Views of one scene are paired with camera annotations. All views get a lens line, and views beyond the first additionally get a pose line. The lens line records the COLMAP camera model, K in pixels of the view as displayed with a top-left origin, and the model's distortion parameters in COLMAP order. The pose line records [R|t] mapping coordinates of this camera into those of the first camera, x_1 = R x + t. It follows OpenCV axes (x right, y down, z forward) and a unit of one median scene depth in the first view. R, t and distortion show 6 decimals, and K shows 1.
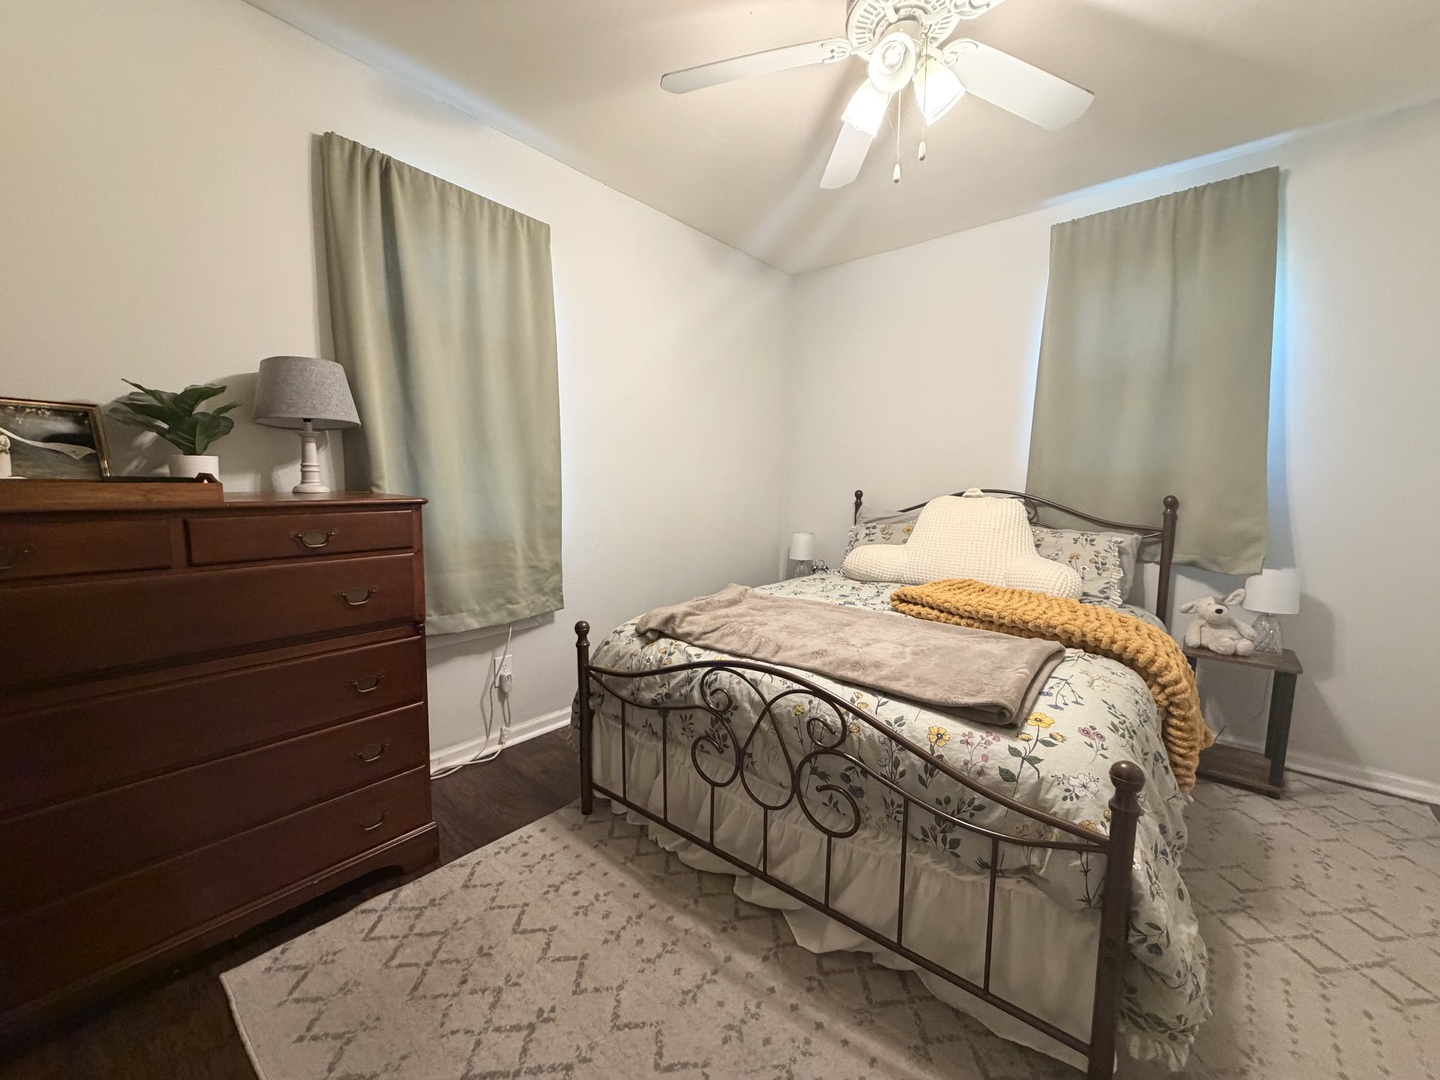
lens RADIAL K [[569.7, 0, 718.1], [0, 569.7, 540.1], [0, 0, 1]] dist [0.000993, -0.000409]
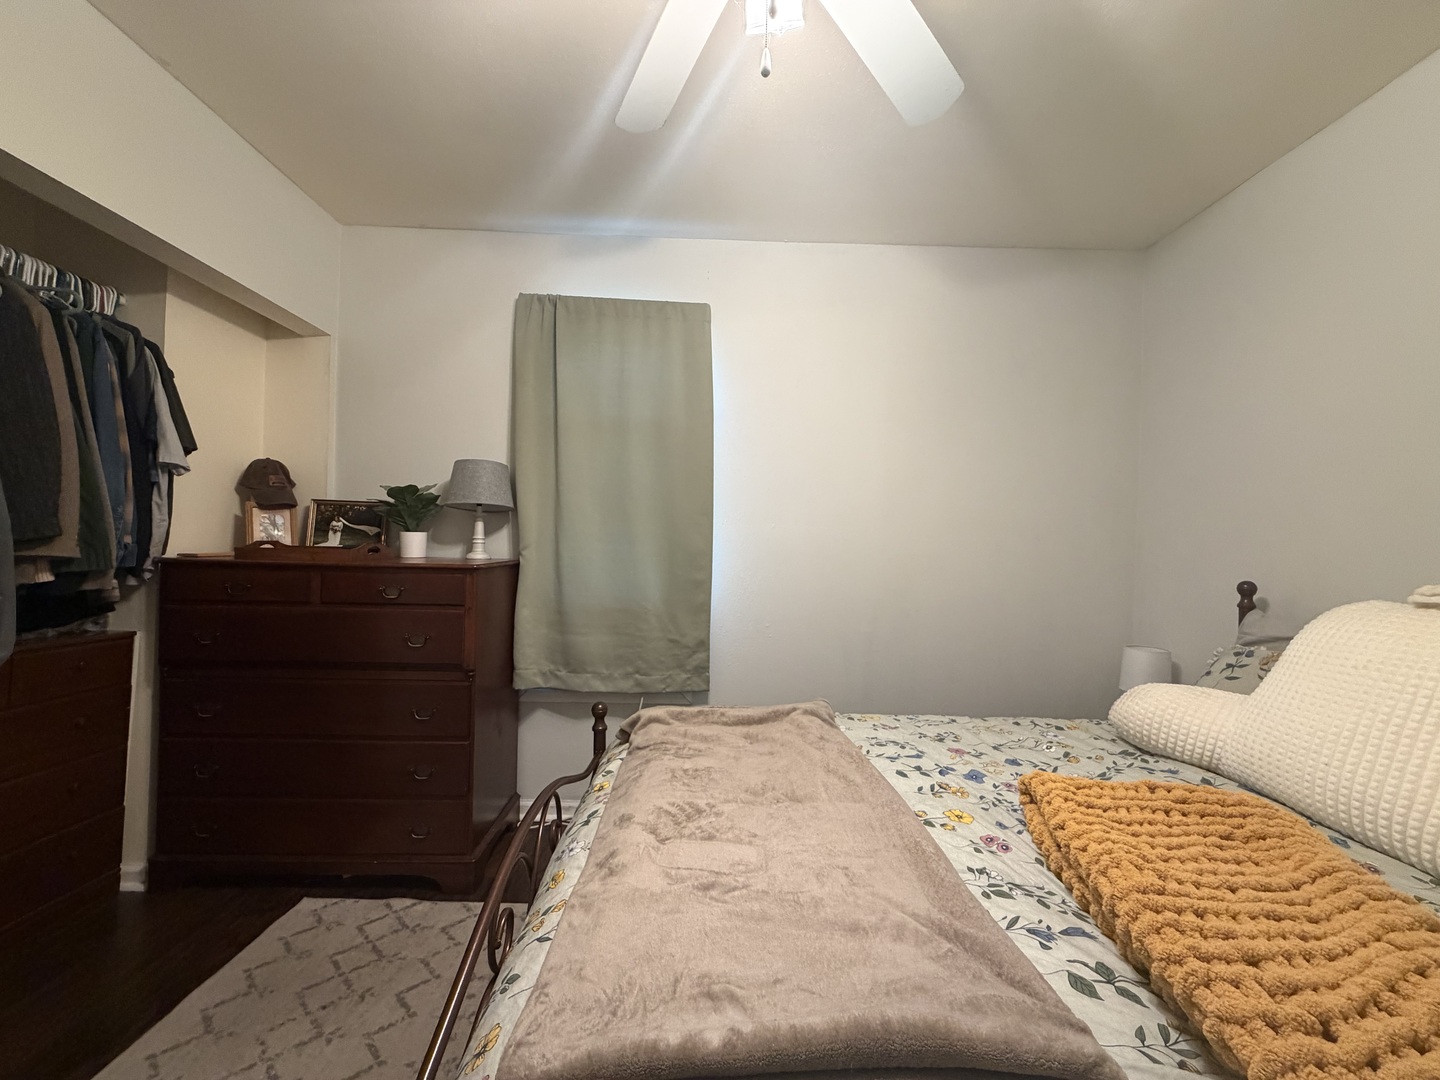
lens RADIAL K [[569.7, 0, 719.8], [0, 569.7, 541.7], [0, 0, 1]] dist [0.000993, -0.000409]
pose [[0.665714, -0.004427, -0.746194, 0.524053], [-0.095707, 0.991217, -0.091265, -0.045771], [0.740044, 0.132173, 0.659443, 0.439005]]
